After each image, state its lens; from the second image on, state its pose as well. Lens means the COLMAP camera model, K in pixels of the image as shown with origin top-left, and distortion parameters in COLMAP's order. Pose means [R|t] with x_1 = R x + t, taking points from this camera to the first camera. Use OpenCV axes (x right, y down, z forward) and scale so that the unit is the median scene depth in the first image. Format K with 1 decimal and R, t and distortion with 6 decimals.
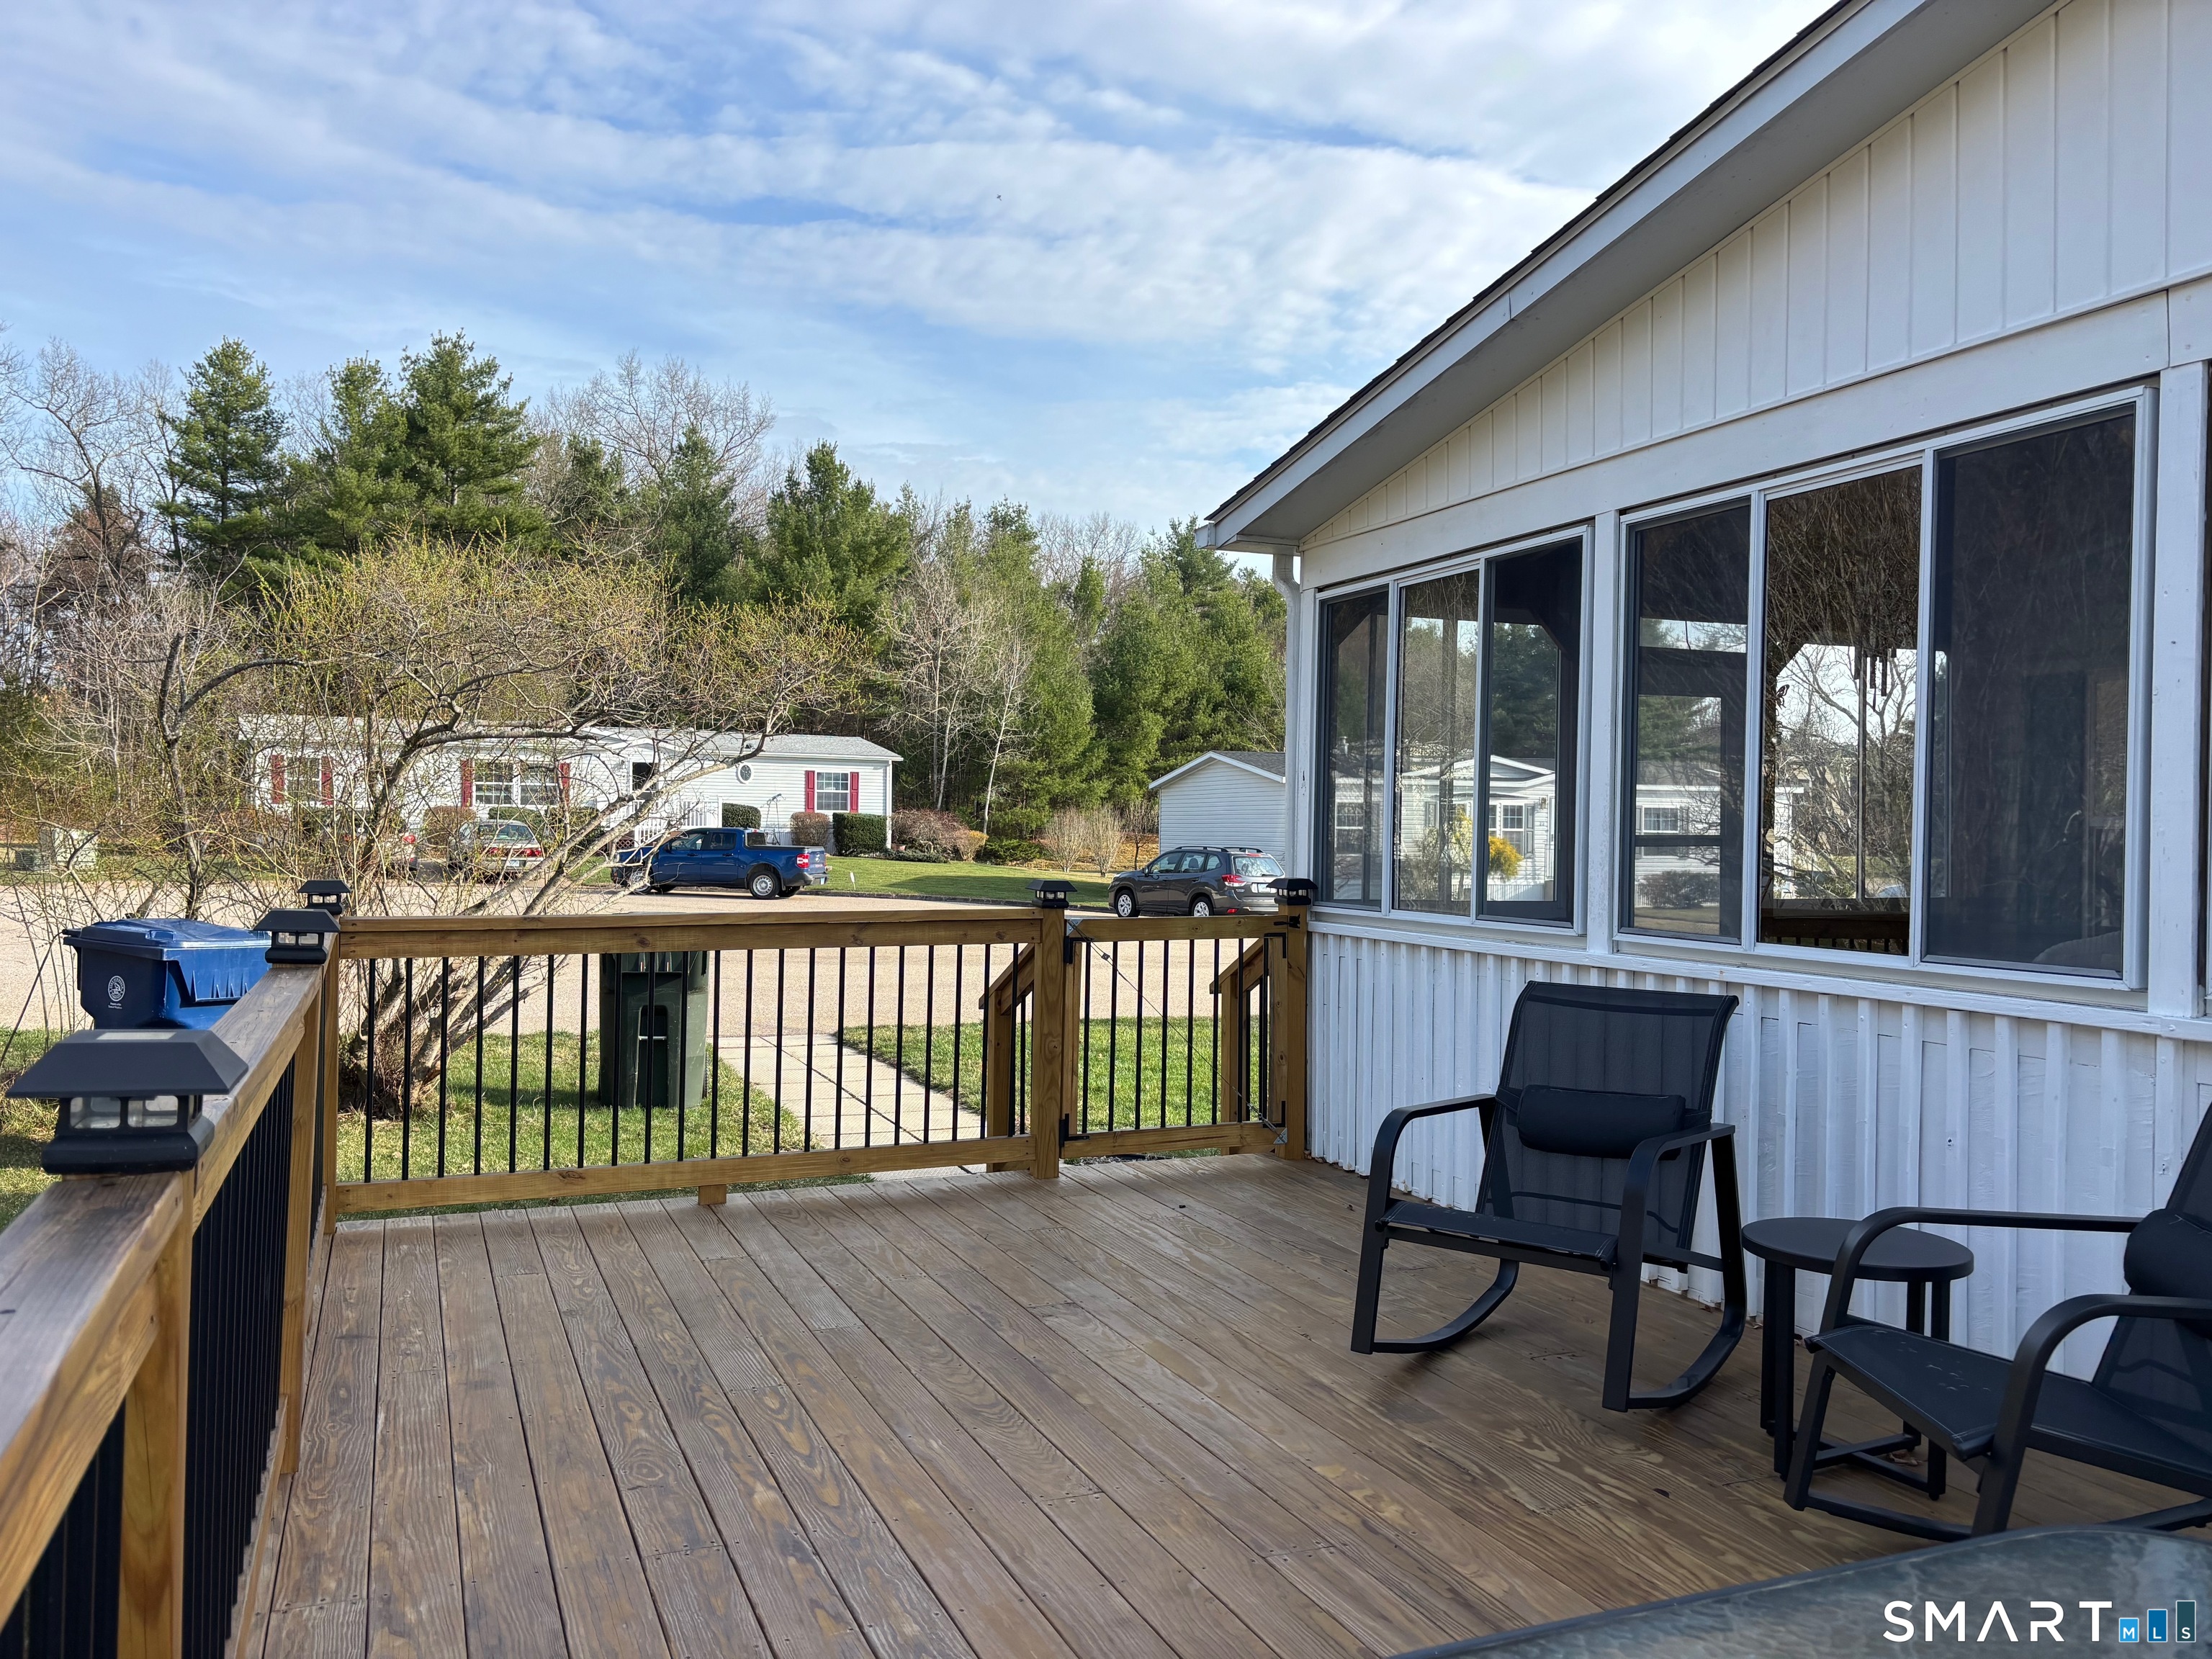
lens RADIAL K [[1680.8, 0, 1106.0], [0, 1680.8, 829.5], [0, 0, 1]] dist [0.030881, -0.001549]
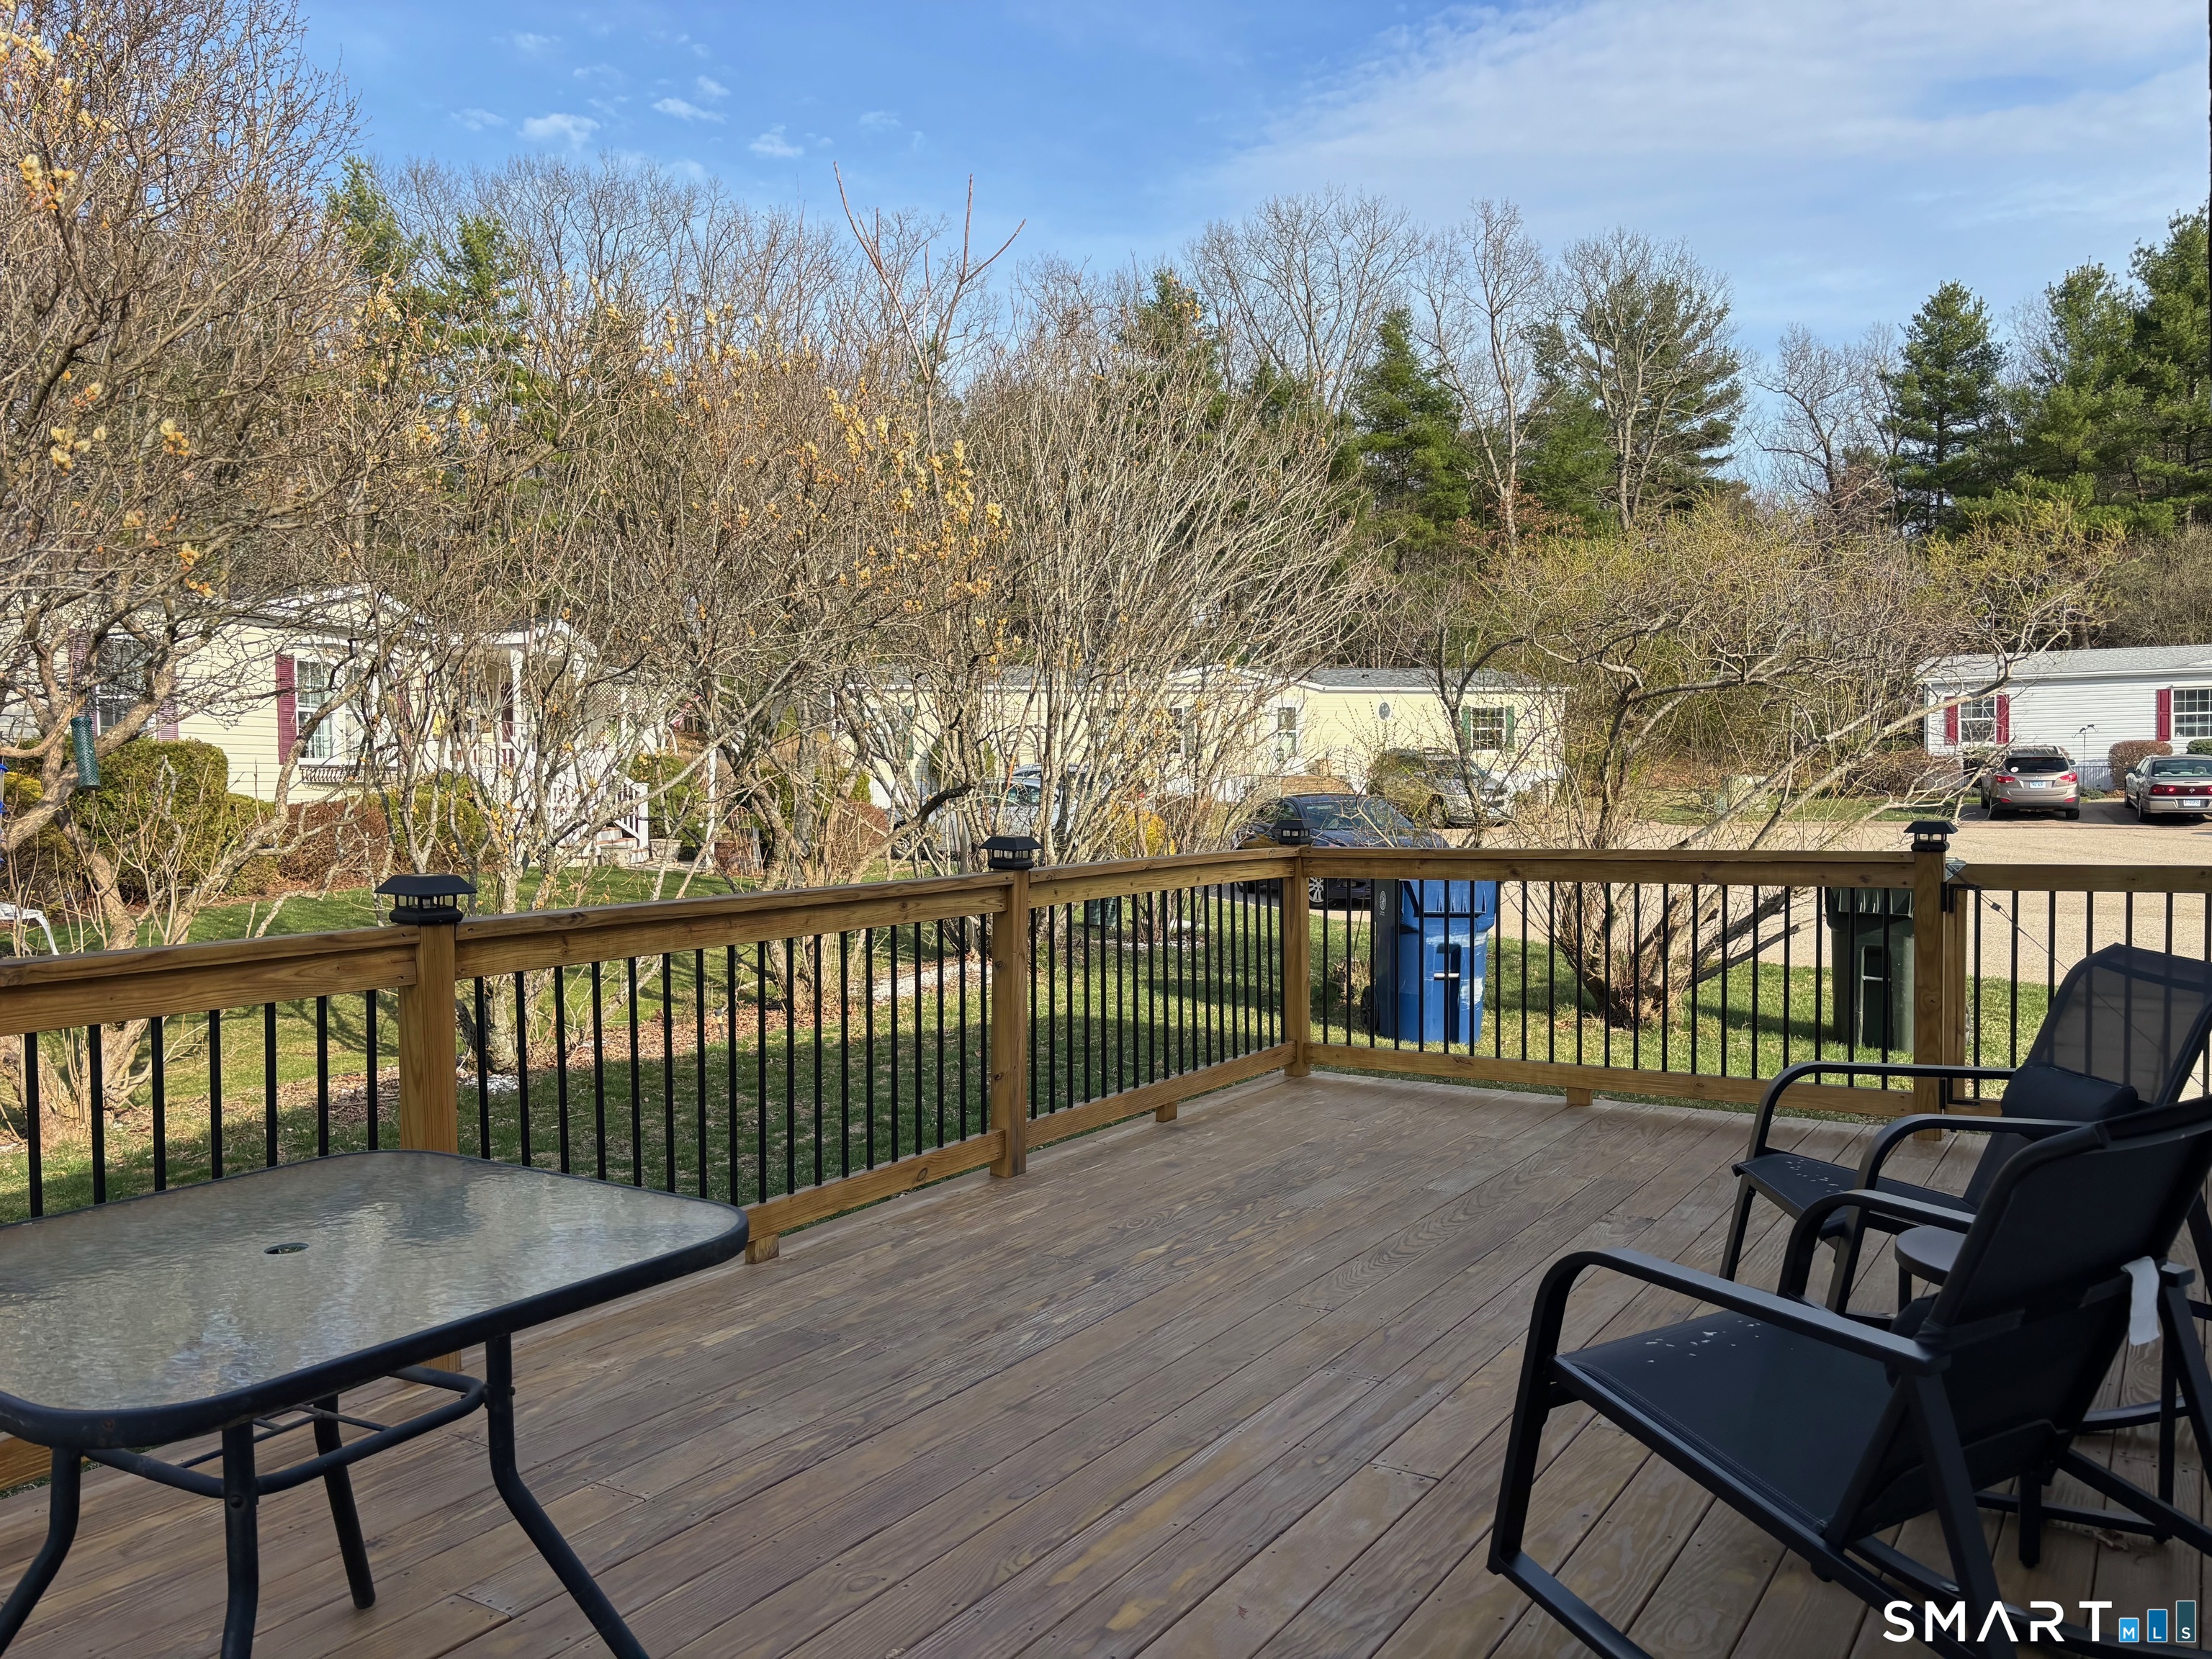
lens RADIAL K [[1693.2, 0, 1106.0], [0, 1693.2, 829.5], [0, 0, 1]] dist [0.037278, -0.007518]
pose [[0.562381, 0.008083, -0.826839, 0.105397], [0.021011, 0.999490, 0.024062, 0.000354], [0.826611, -0.030905, 0.561924, 0.018729]]
